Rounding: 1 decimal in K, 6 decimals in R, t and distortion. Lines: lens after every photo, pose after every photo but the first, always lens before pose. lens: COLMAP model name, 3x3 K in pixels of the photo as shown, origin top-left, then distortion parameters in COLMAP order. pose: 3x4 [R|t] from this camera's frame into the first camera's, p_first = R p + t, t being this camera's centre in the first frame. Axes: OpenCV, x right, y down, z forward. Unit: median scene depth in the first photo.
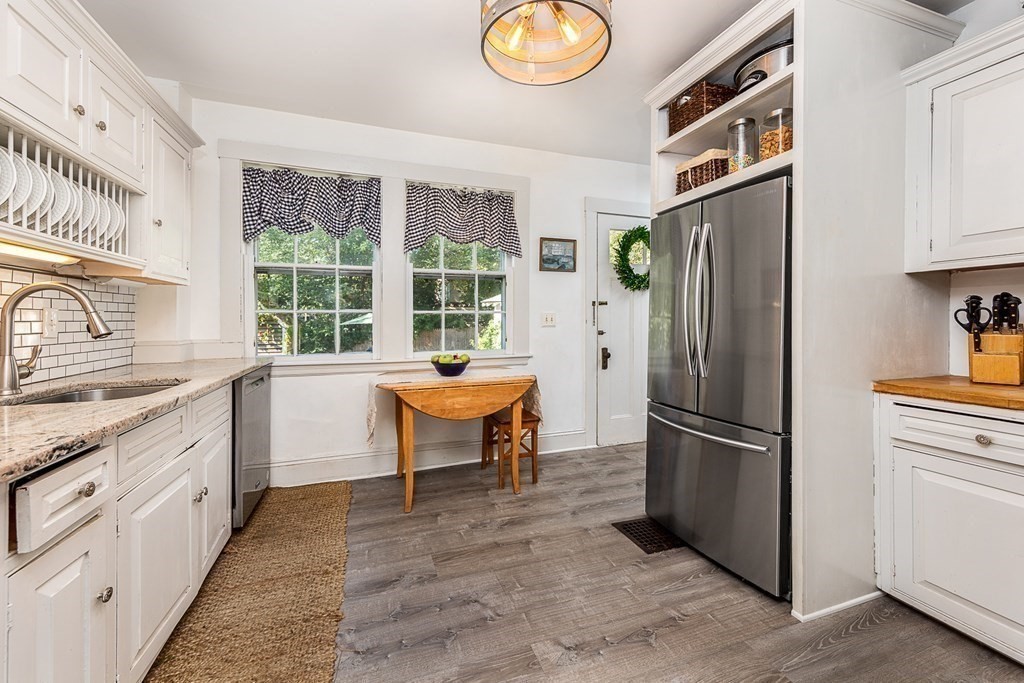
lens RADIAL K [[421.5, 0, 515.9], [0, 421.5, 320.0], [0, 0, 1]] dist [0.000280, 0.000039]
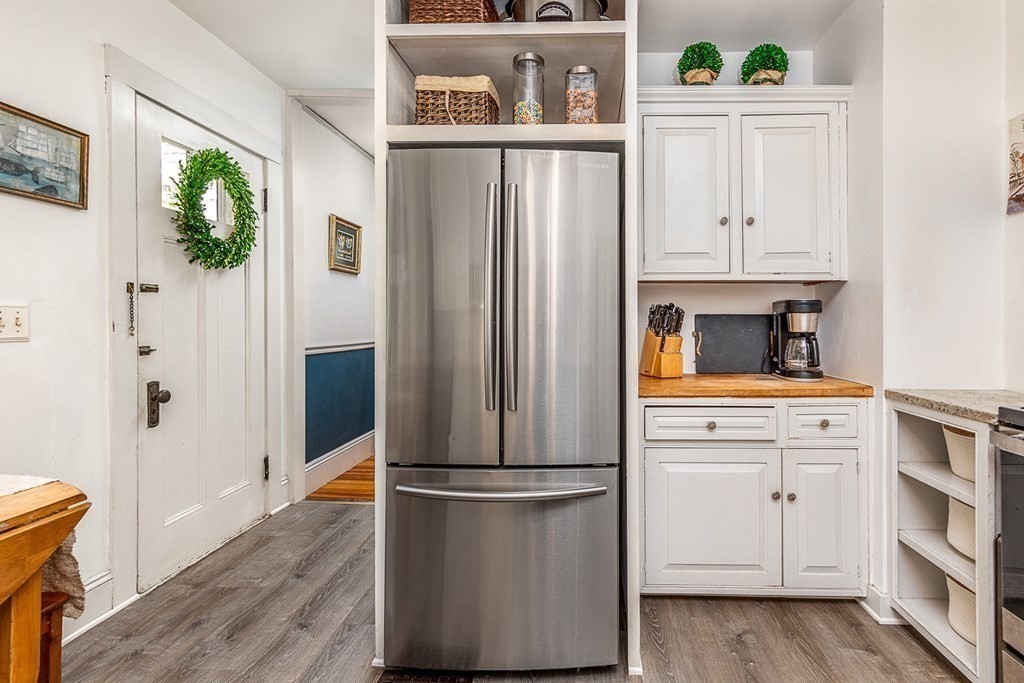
lens RADIAL K [[505.6, 0, 548.2], [0, 505.6, 324.7], [0, 0, 1]] dist [0.006791, -0.000349]
pose [[0.355821, -0.003306, 0.934548, -0.171153], [-0.004445, 0.999976, 0.005229, -0.003891], [-0.934544, -0.006015, 0.355798, 0.383962]]
